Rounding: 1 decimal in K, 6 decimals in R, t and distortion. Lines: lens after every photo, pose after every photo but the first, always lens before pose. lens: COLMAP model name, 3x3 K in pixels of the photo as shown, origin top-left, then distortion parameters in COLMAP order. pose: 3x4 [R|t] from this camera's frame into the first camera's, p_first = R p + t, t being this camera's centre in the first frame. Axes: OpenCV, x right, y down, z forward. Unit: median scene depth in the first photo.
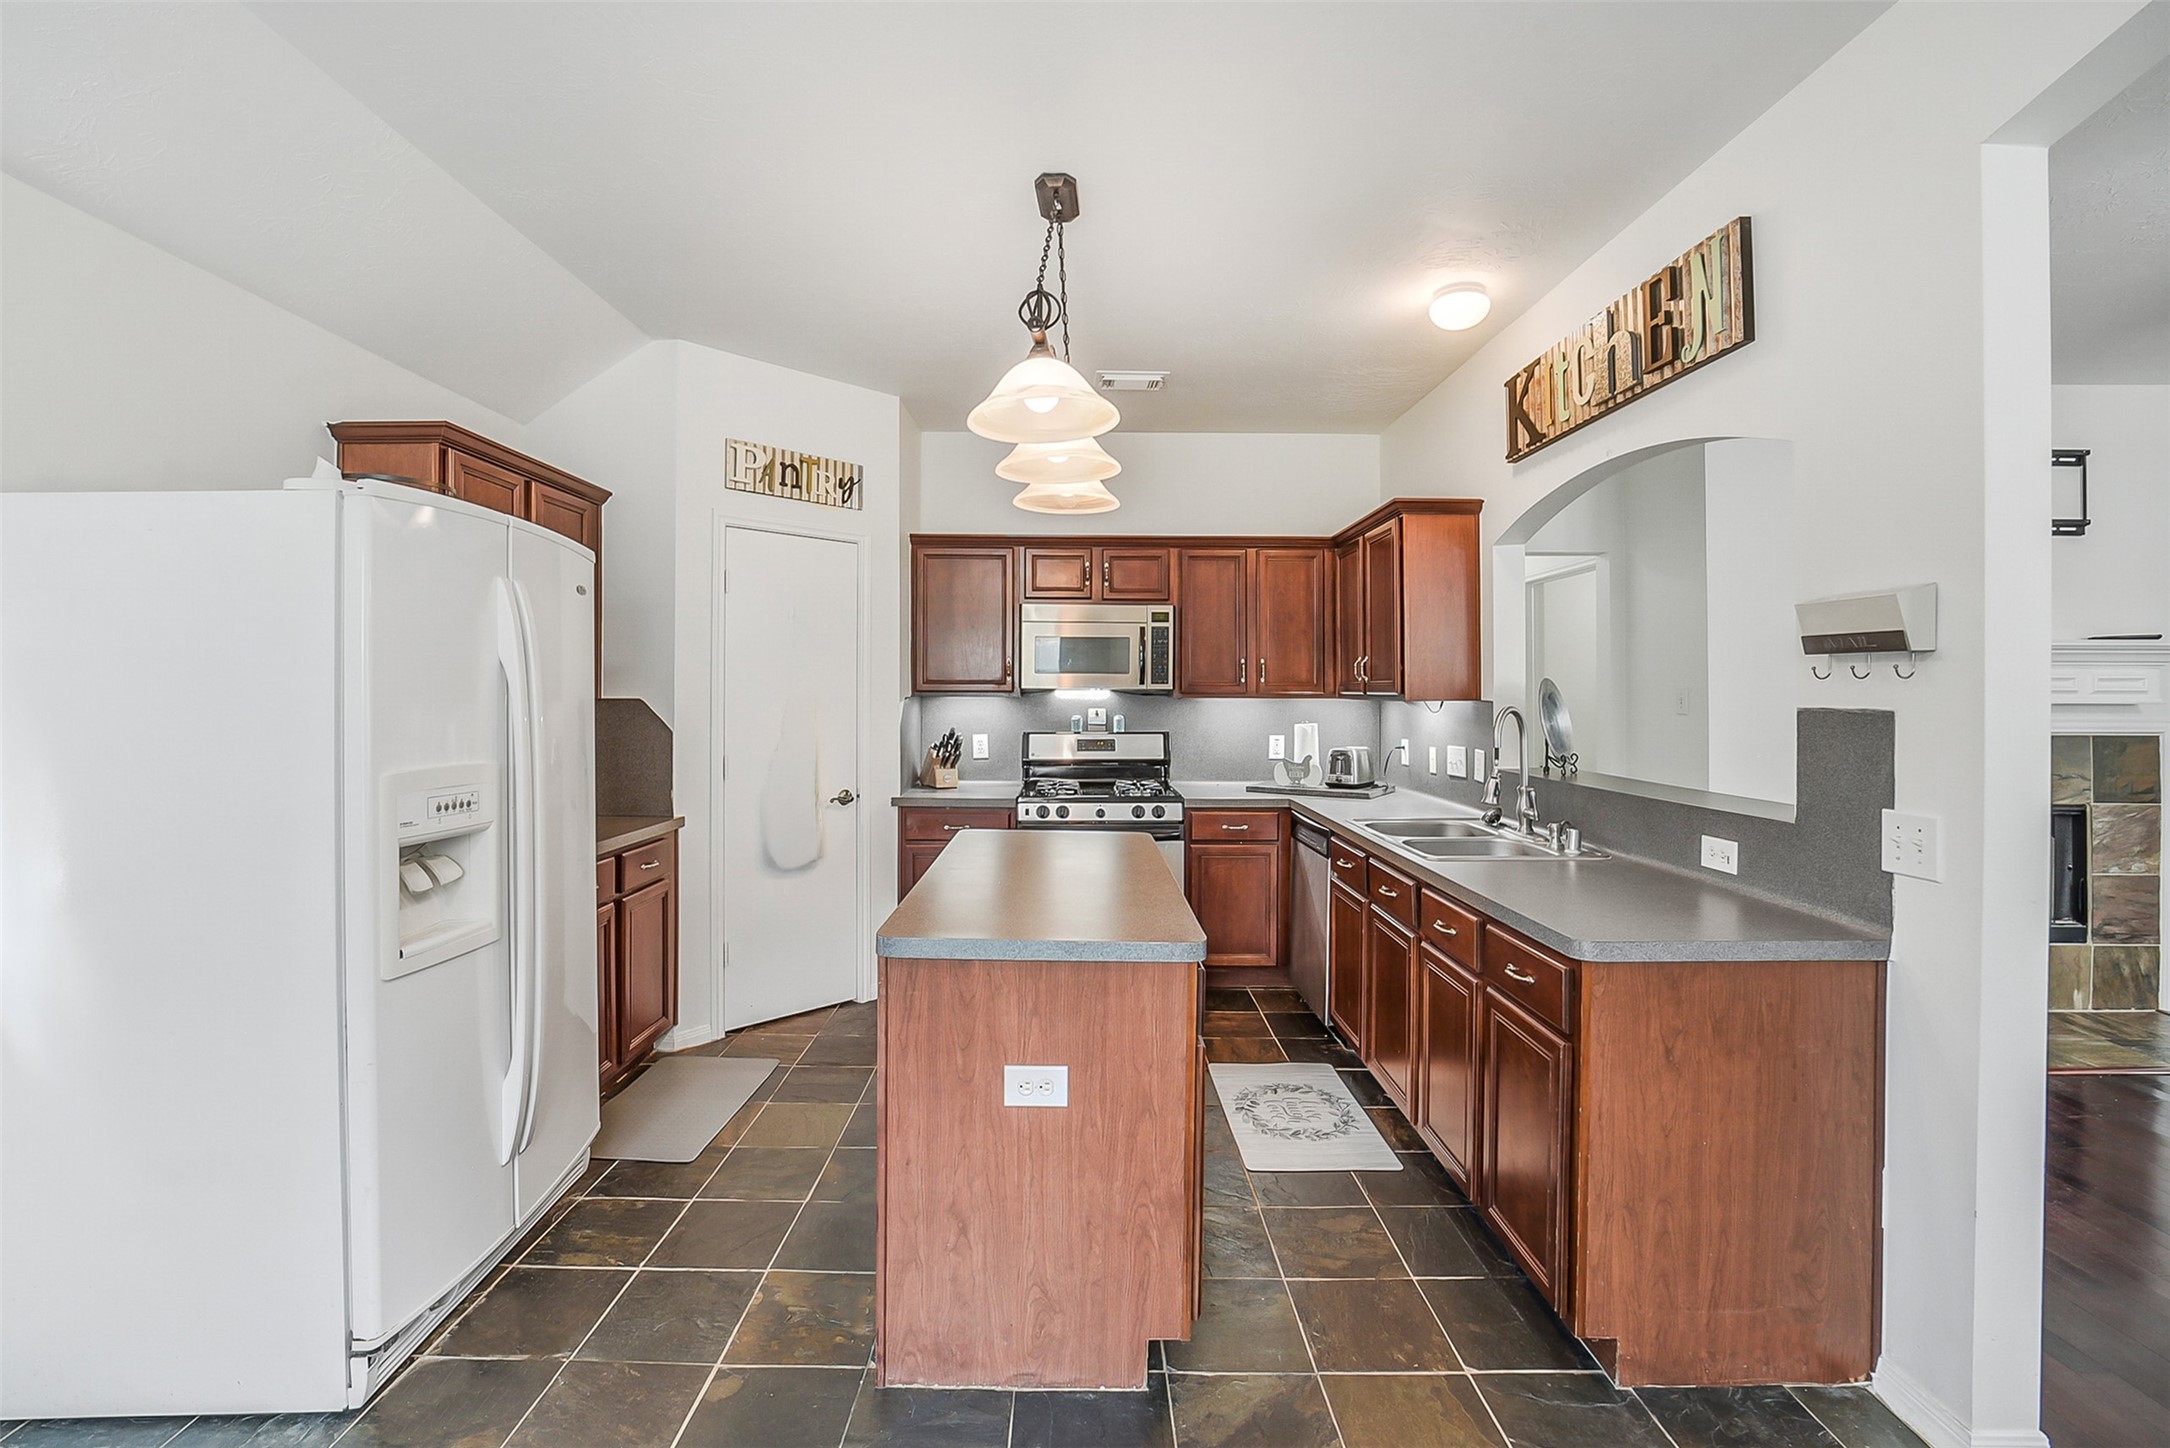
lens RADIAL K [[902.5, 0, 1080.2], [0, 902.5, 693.4], [0, 0, 1]] dist [0.000415, 0.000085]
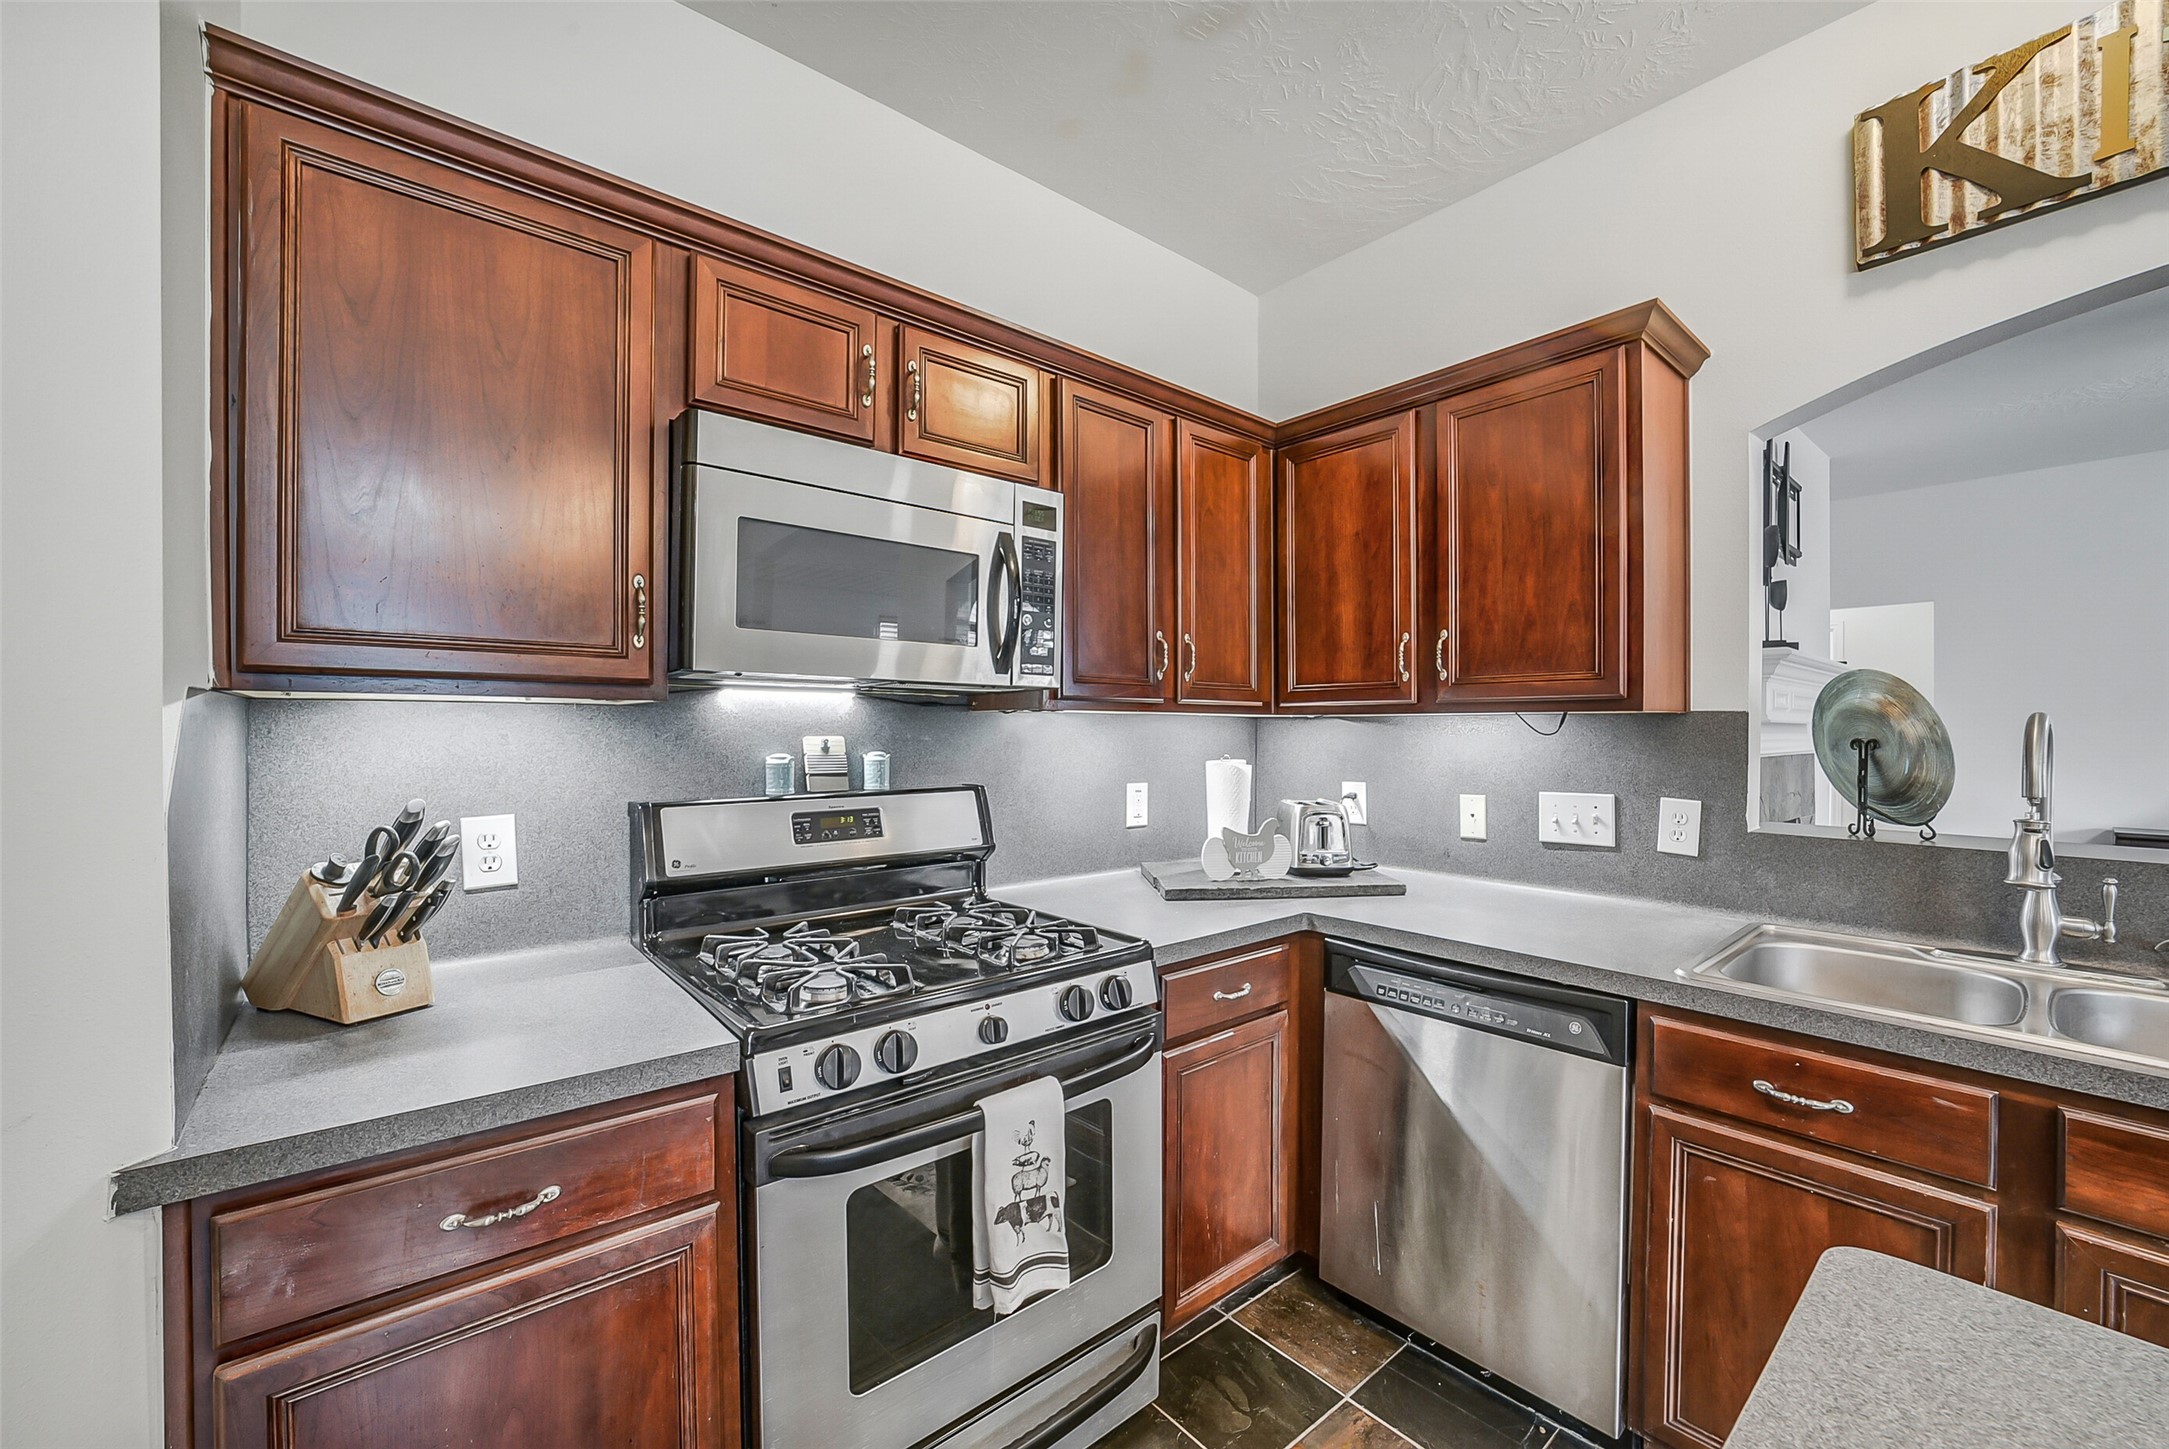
lens RADIAL K [[849.6, 0, 1073.0], [0, 849.6, 732.4], [0, 0, 1]] dist [-0.033538, 0.009603]
pose [[0.773027, -0.001852, 0.634371, -0.149548], [0.001779, 0.999998, 0.000751, 0.016426], [-0.634371, 0.000548, 0.773028, 0.674412]]
